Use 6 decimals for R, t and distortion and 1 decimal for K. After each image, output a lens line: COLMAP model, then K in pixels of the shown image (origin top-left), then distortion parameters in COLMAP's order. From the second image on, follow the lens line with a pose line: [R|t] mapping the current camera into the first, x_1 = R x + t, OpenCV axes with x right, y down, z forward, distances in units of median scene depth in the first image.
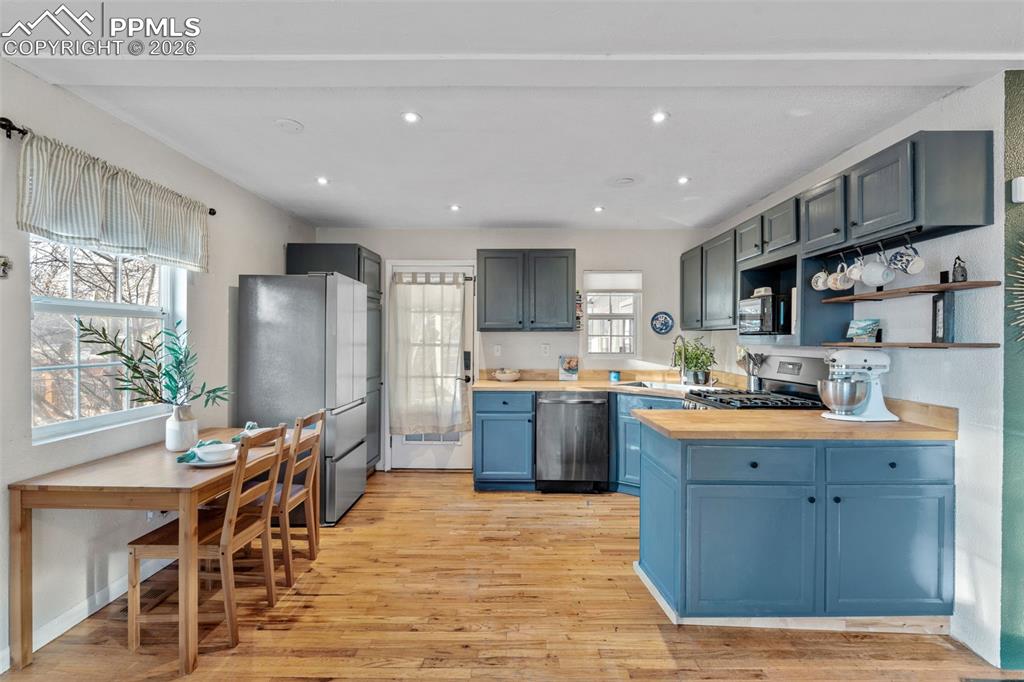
lens RADIAL K [[457.4, 0, 513.2], [0, 457.4, 341.2], [0, 0, 1]] dist [-0.001249, 0.000010]
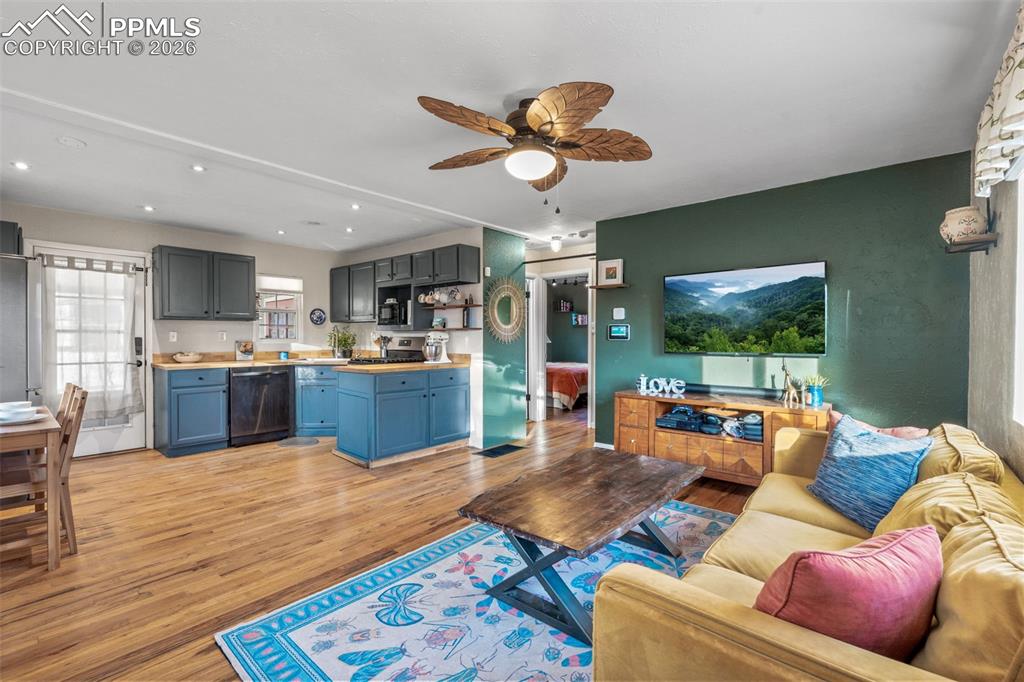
lens RADIAL K [[449.1, 0, 512.0], [0, 449.1, 341.0], [0, 0, 1]] dist [0.000577, 0.000061]
pose [[0.644413, -0.008740, 0.764627, -0.427307], [0.002555, 0.999954, 0.009276, 0.029012], [-0.764673, -0.004023, 0.644406, -0.426132]]
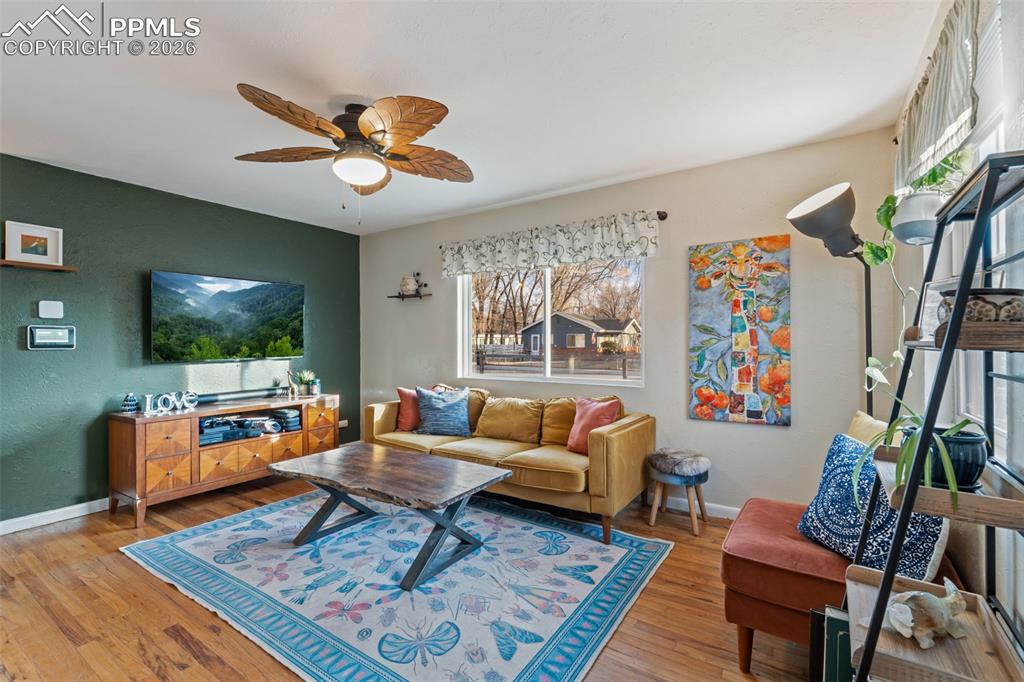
lens RADIAL K [[457.4, 0, 513.2], [0, 457.4, 341.2], [0, 0, 1]] dist [-0.001249, 0.000010]
pose [[-0.844438, 0.003229, 0.535644, -0.451827], [0.004495, 0.999989, 0.001059, 0.026593], [-0.535635, 0.003302, -0.844443, 0.419989]]
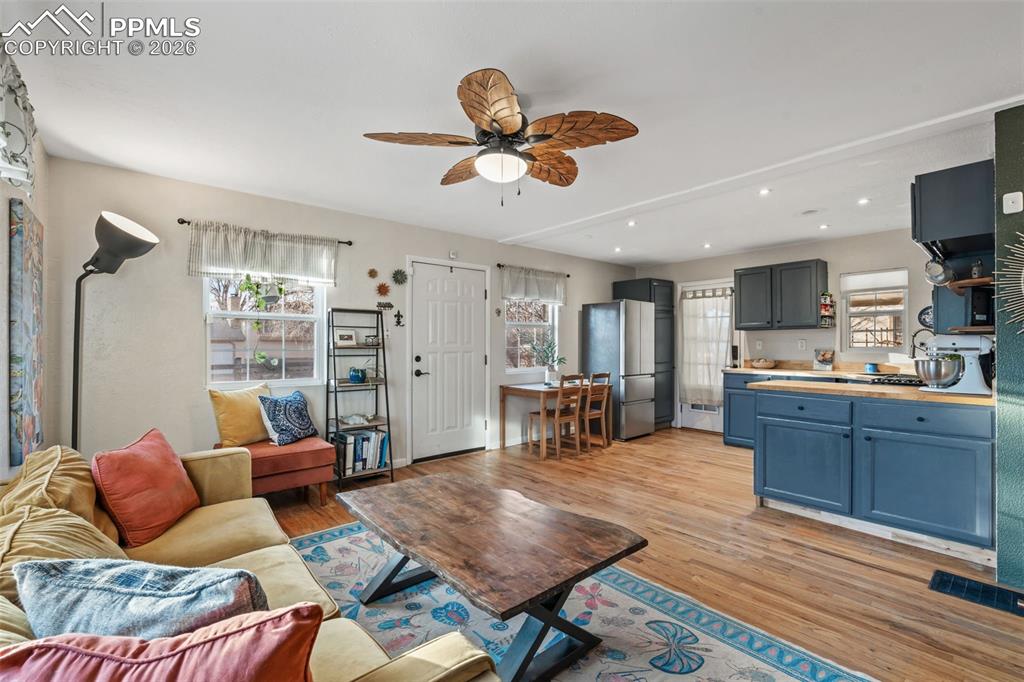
lens RADIAL K [[449.1, 0, 512.0], [0, 449.1, 341.0], [0, 0, 1]] dist [0.000577, 0.000061]
pose [[0.655129, -0.010785, -0.755440, 0.577527], [0.000292, 0.999902, -0.014022, 0.033134], [0.755517, 0.008966, 0.655067, -0.426946]]
